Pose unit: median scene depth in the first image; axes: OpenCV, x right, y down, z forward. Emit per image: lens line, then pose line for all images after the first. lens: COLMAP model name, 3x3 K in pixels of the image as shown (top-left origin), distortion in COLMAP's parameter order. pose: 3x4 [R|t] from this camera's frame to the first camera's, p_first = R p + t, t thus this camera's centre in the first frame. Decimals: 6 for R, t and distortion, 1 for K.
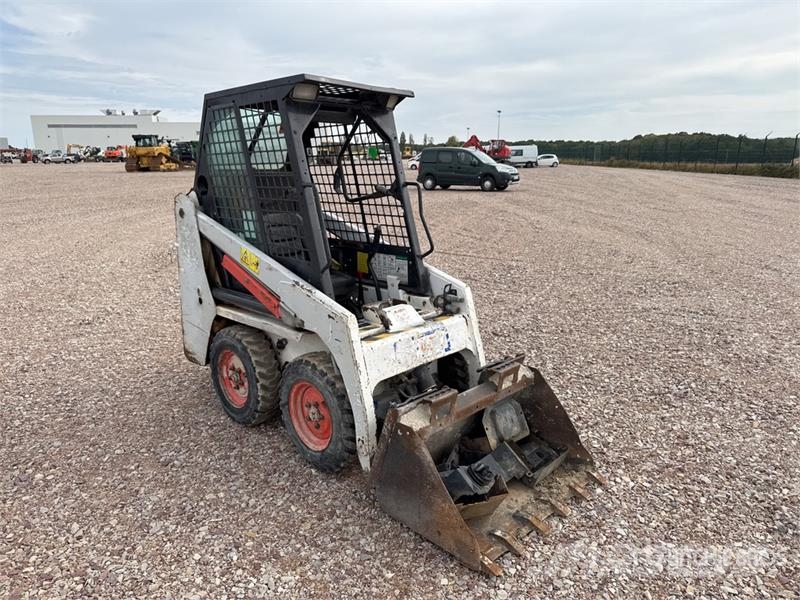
lens RADIAL K [[551.3, 0, 399.4], [0, 551.3, 317.2], [0, 0, 1]] dist [0.015719, 0.002016]
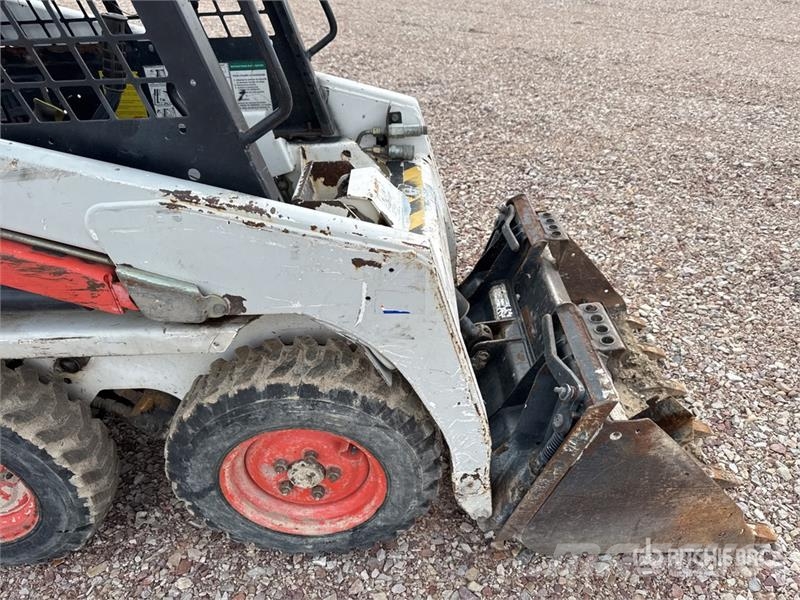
lens RADIAL K [[551.3, 0, 399.4], [0, 551.3, 317.2], [0, 0, 1]] dist [0.015719, 0.002016]
pose [[0.703583, -0.432189, 0.564077, -0.289095], [0.213221, 0.885611, 0.412590, -0.098823], [-0.677870, -0.170018, 0.715253, 0.641396]]
